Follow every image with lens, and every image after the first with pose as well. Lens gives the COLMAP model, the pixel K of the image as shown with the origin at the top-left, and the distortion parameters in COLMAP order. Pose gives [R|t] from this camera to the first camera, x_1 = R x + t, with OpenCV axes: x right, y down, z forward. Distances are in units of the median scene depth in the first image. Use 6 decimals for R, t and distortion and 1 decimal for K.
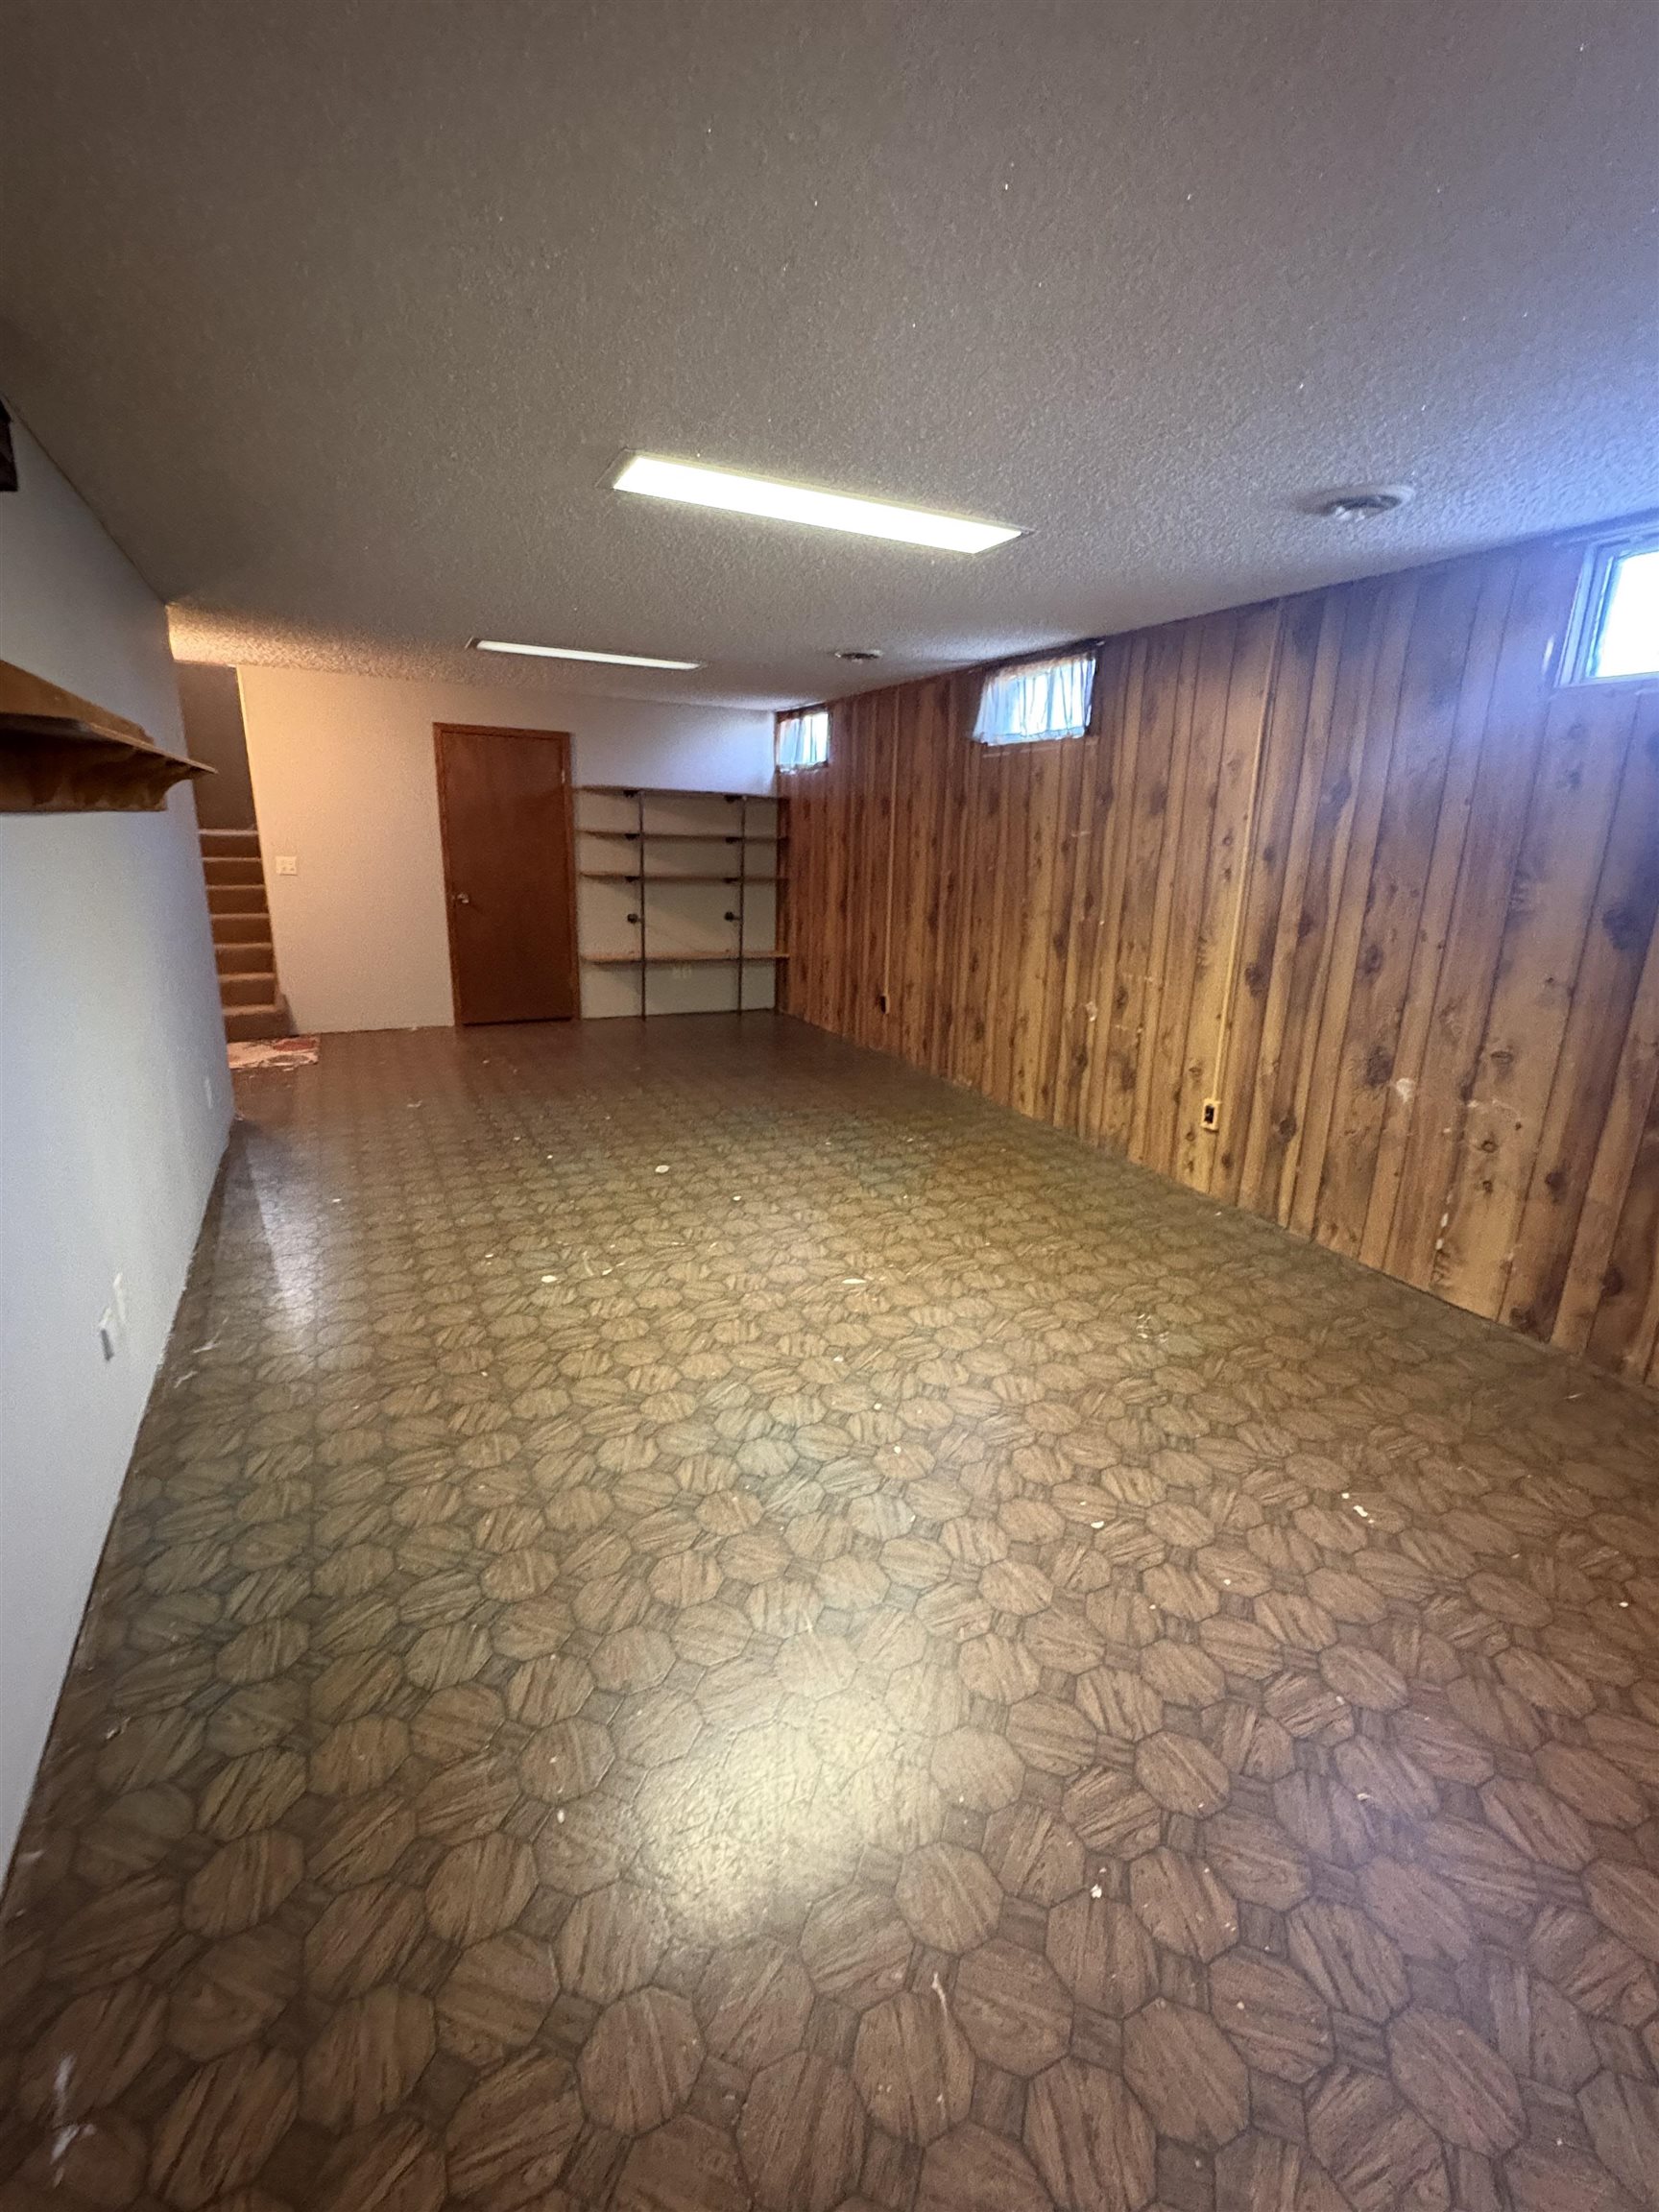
lens RADIAL K [[972.7, 0, 839.3], [0, 972.7, 1103.3], [0, 0, 1]] dist [-0.008244, 0.000562]
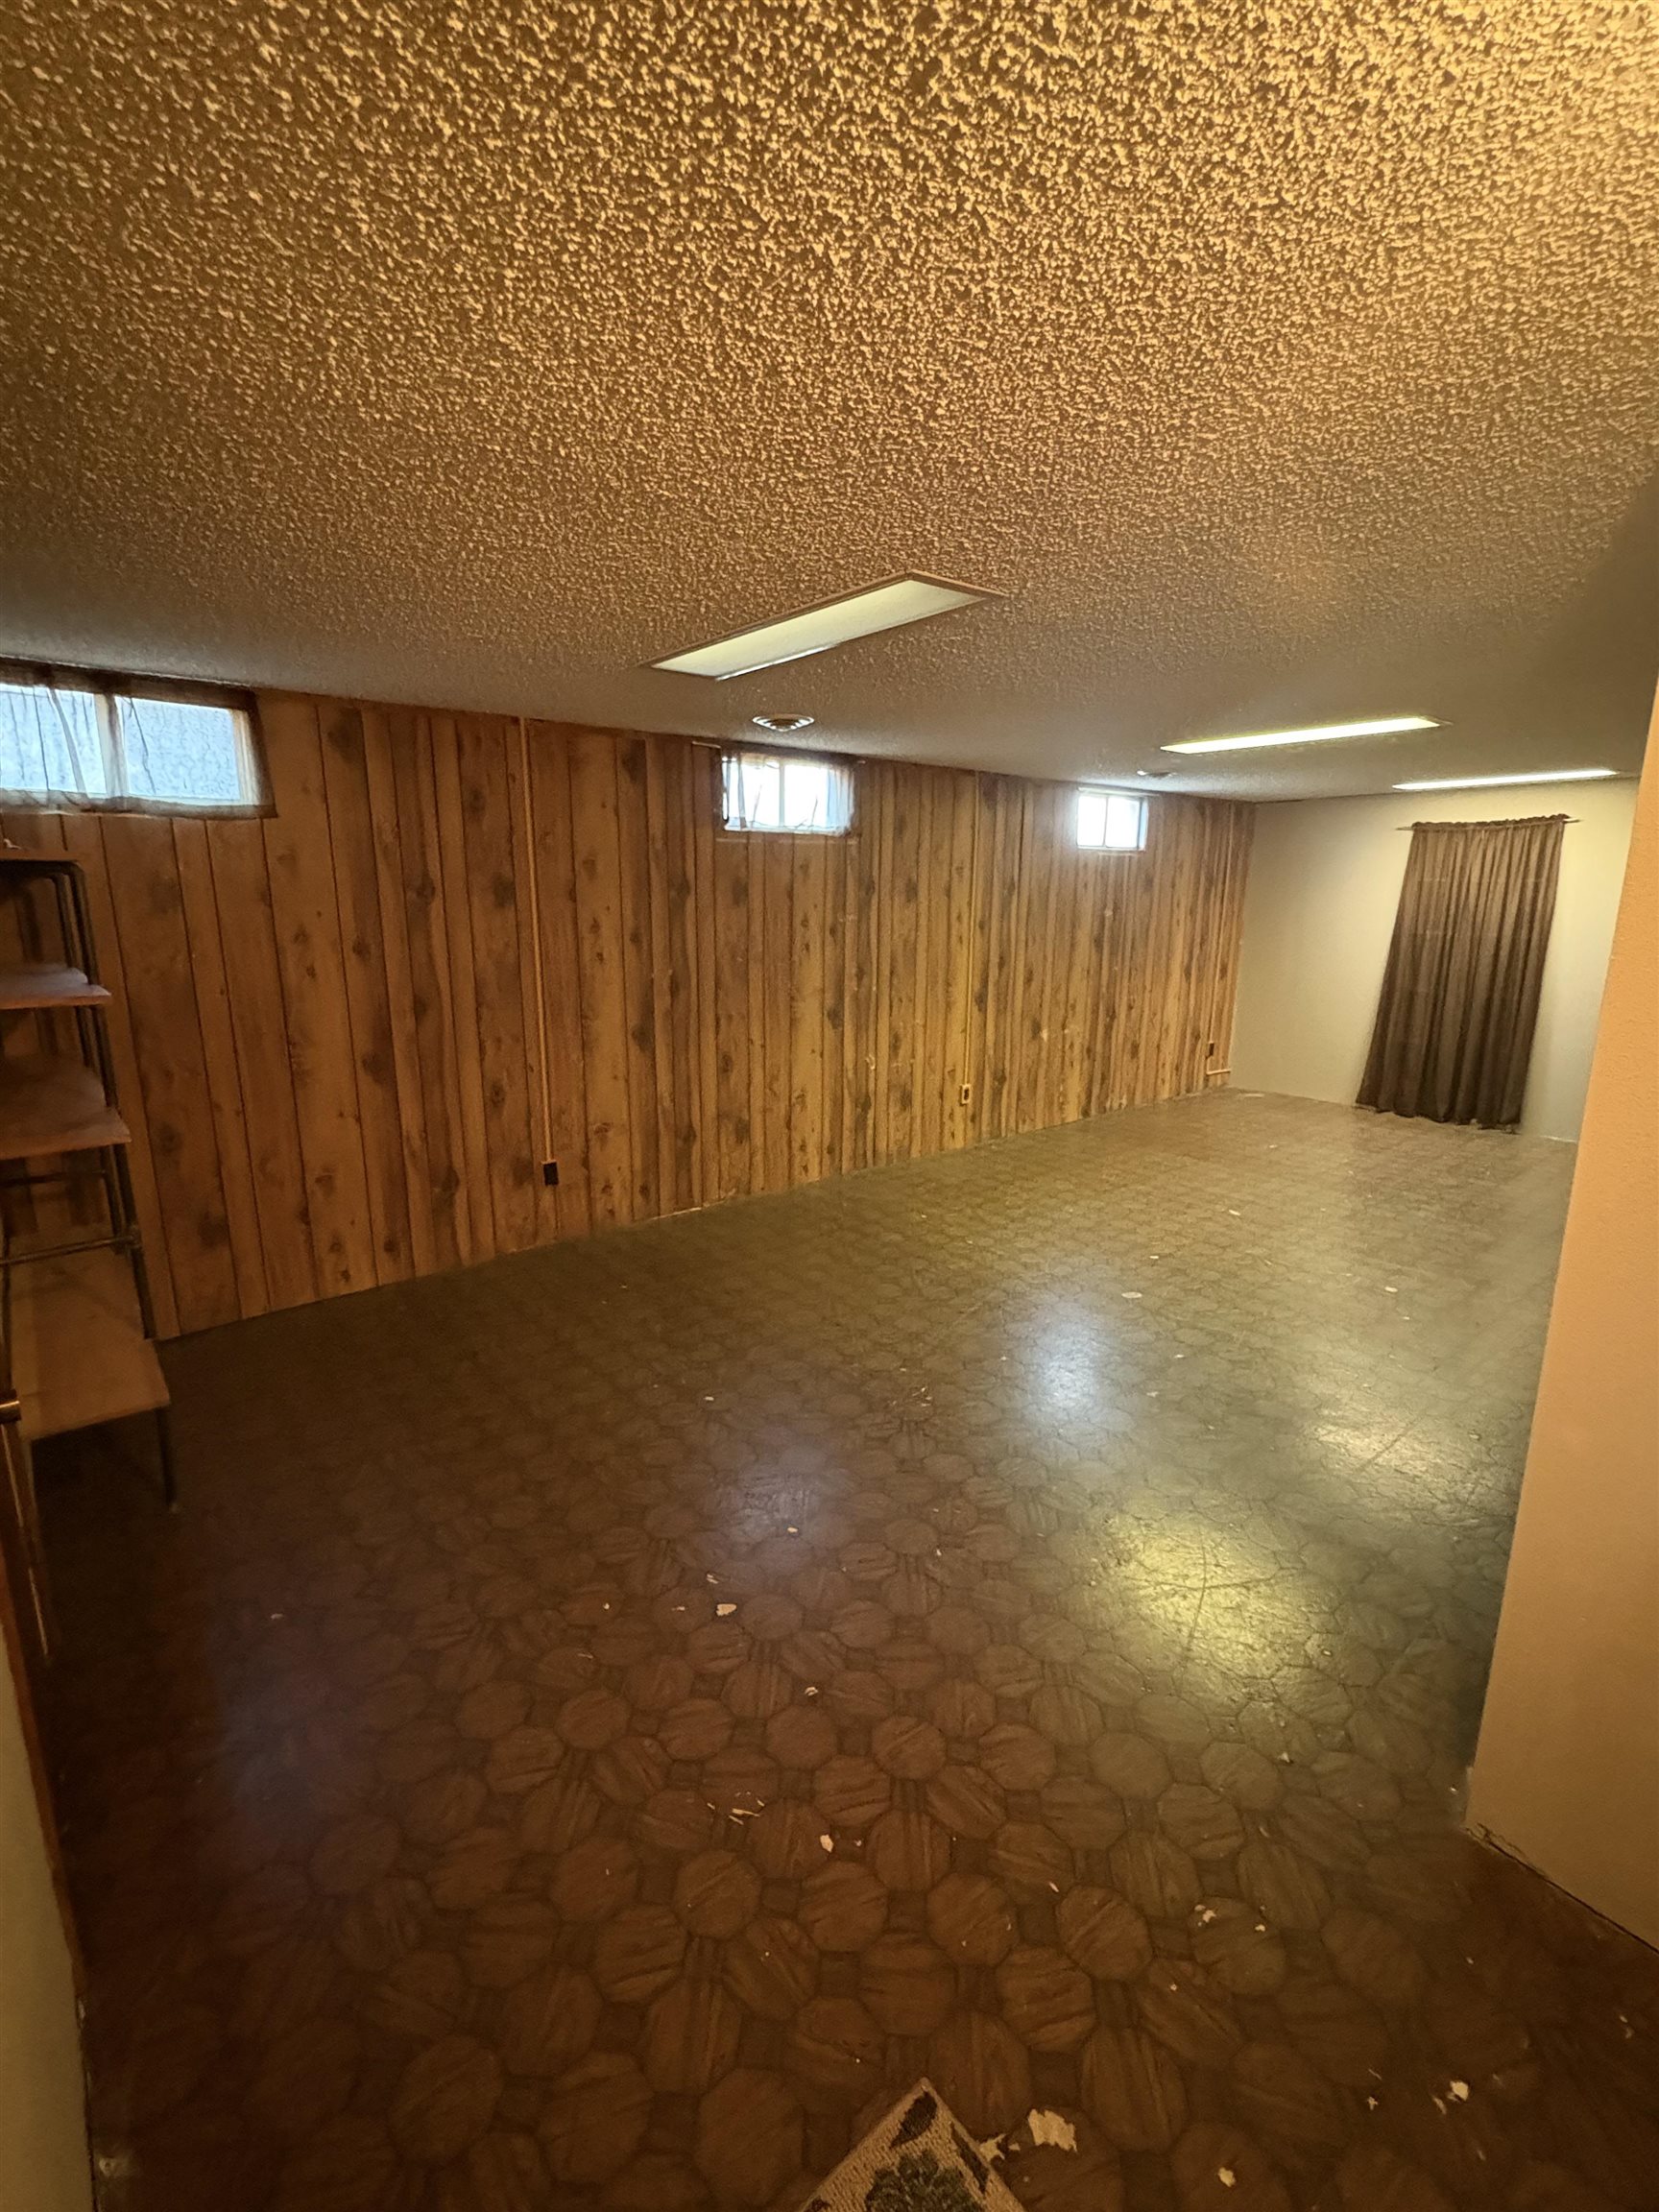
lens RADIAL K [[972.7, 0, 836.5], [0, 972.7, 1099.4], [0, 0, 1]] dist [-0.008244, 0.000562]
pose [[-0.226852, -0.242993, 0.943129, -0.891831], [0.248642, 0.921836, 0.297313, -0.427106], [-0.941655, 0.301948, -0.148703, 1.251579]]
